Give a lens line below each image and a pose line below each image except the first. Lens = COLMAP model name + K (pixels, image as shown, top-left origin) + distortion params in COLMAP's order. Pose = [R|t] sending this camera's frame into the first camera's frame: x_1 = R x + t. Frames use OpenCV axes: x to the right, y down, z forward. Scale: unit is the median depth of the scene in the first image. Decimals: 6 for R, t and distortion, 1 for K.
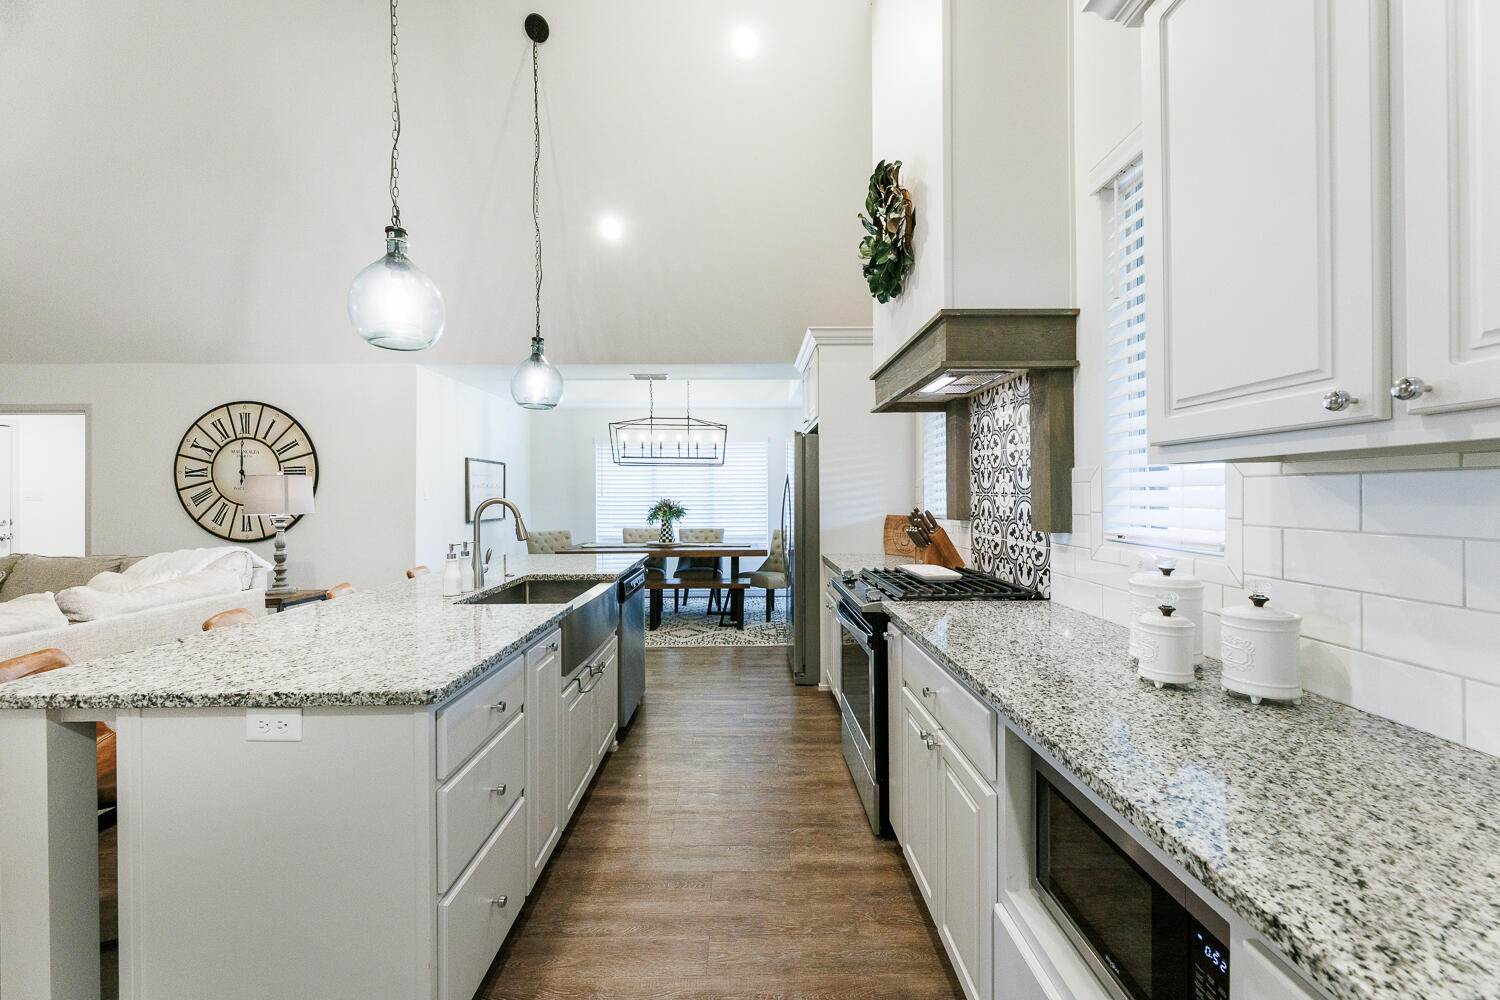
lens RADIAL K [[604.6, 0, 755.6], [0, 604.6, 490.0], [0, 0, 1]] dist [0.011395, 0.000431]
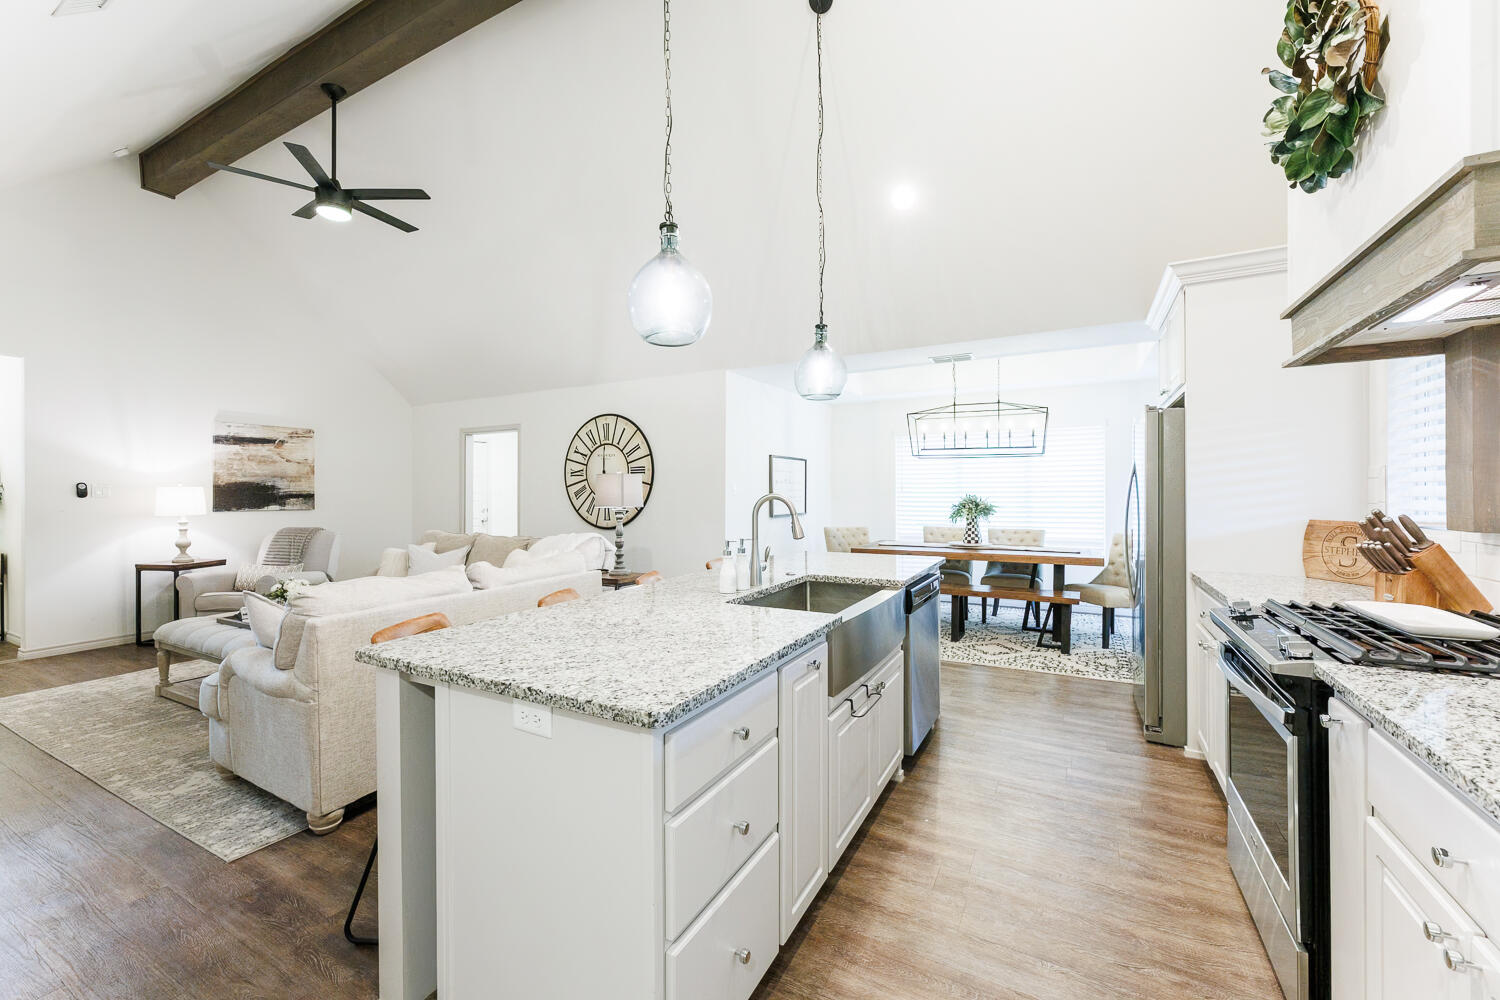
lens RADIAL K [[604.9, 0, 741.5], [0, 604.9, 492.5], [0, 0, 1]] dist [0.001427, -0.000111]
pose [[0.866433, 0.001156, -0.499291, 0.006155], [0.004747, 0.999933, 0.010553, 0.000694], [0.499270, -0.011513, 0.866370, 0.127446]]
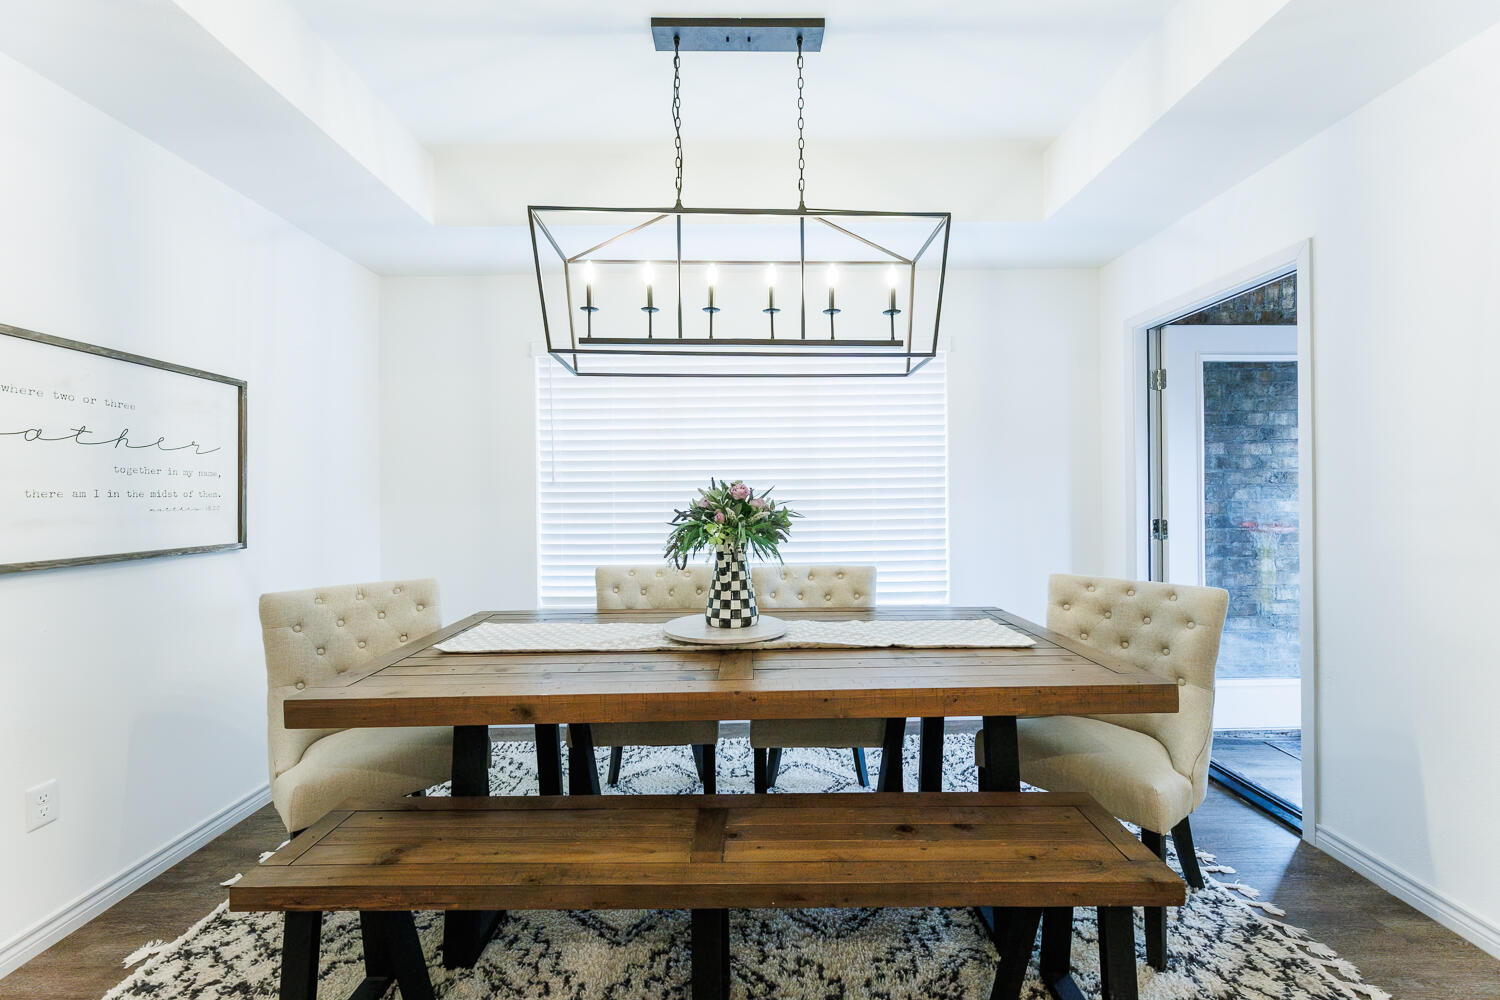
lens RADIAL K [[604.6, 0, 755.6], [0, 604.6, 490.0], [0, 0, 1]] dist [0.011395, 0.000431]
pose [[0.999965, -0.006303, -0.005586, -0.287929], [0.006320, 0.999975, 0.003114, 0.039668], [0.005566, -0.003149, 0.999980, 1.510616]]
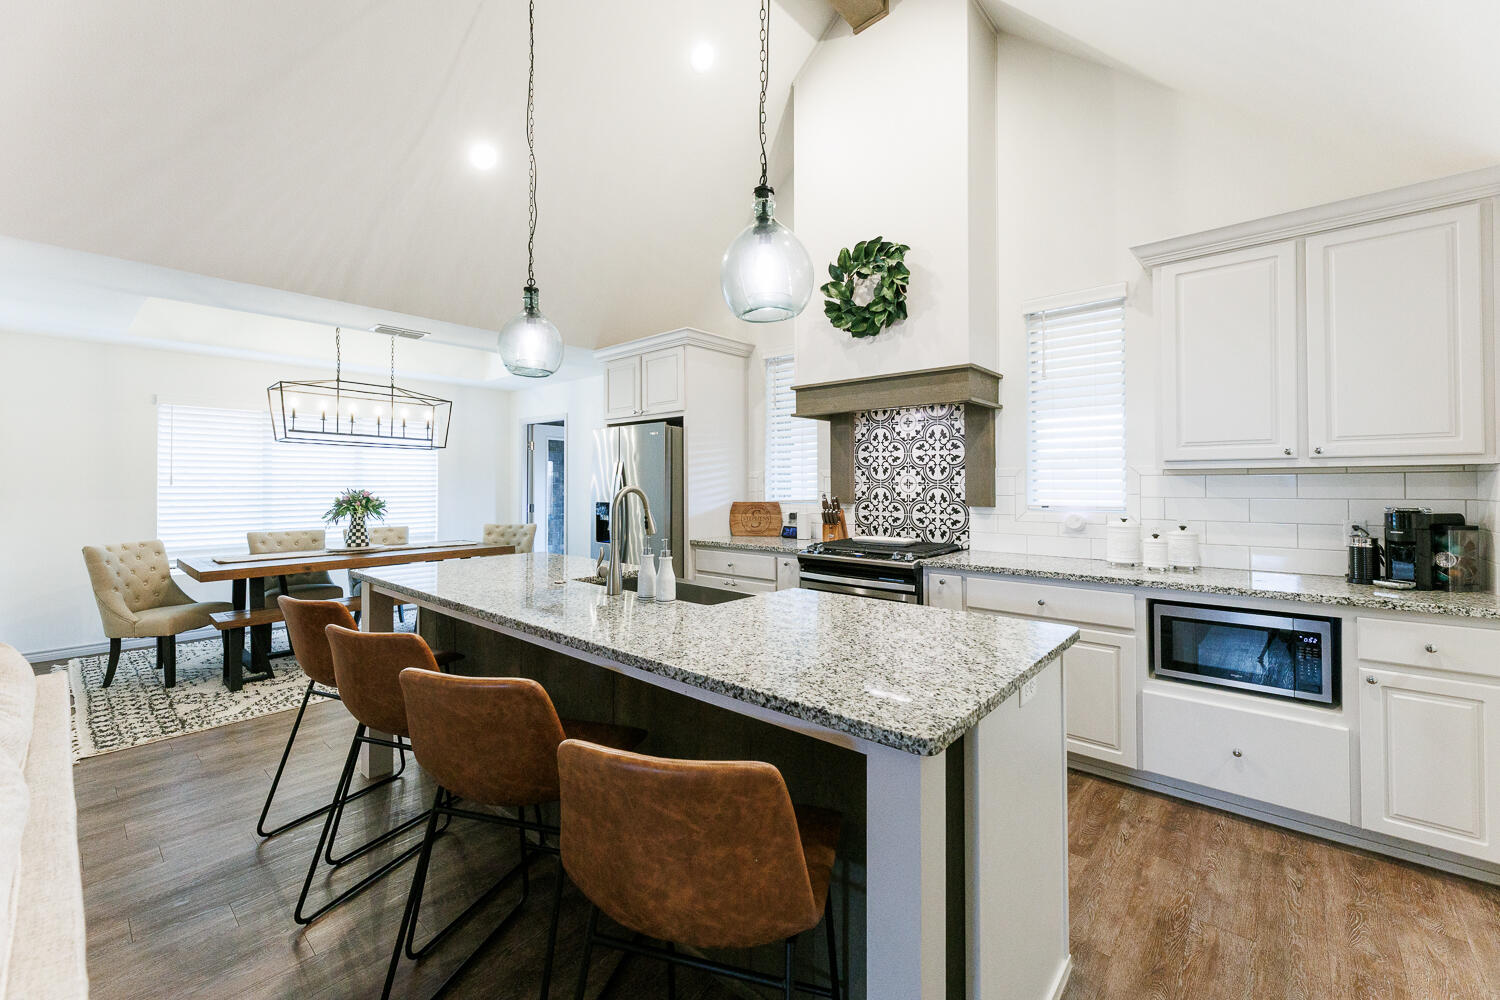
lens RADIAL K [[610.5, 0, 750.2], [0, 610.5, 481.9], [0, 0, 1]] dist [0.011156, 0.000136]
pose [[0.672814, 0.007814, 0.739771, -0.832901], [-0.007287, 0.999966, -0.003935, 0.009737], [-0.739776, -0.002743, 0.672847, 0.255513]]
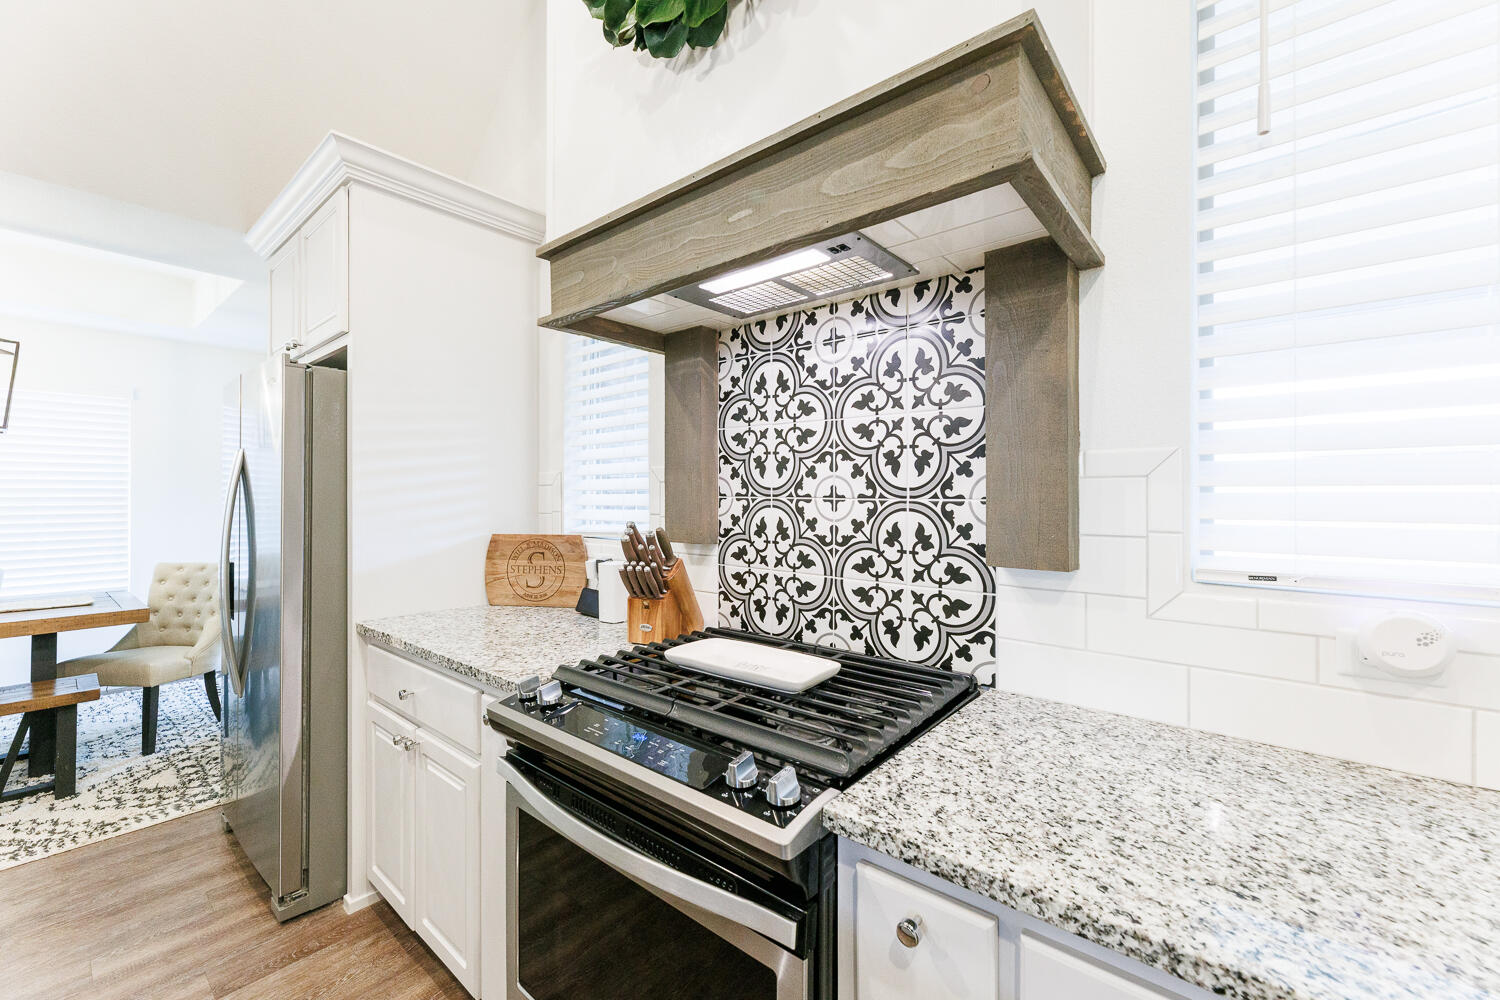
lens RADIAL K [[605.9, 0, 750.0], [0, 605.9, 500.0], [0, 0, 1]] dist [0.001512, -0.000110]
pose [[0.656079, 0.006356, 0.754665, -0.063668], [-0.011922, 0.999927, 0.001943, 0.007653], [-0.754598, -0.010272, 0.656107, 0.606966]]
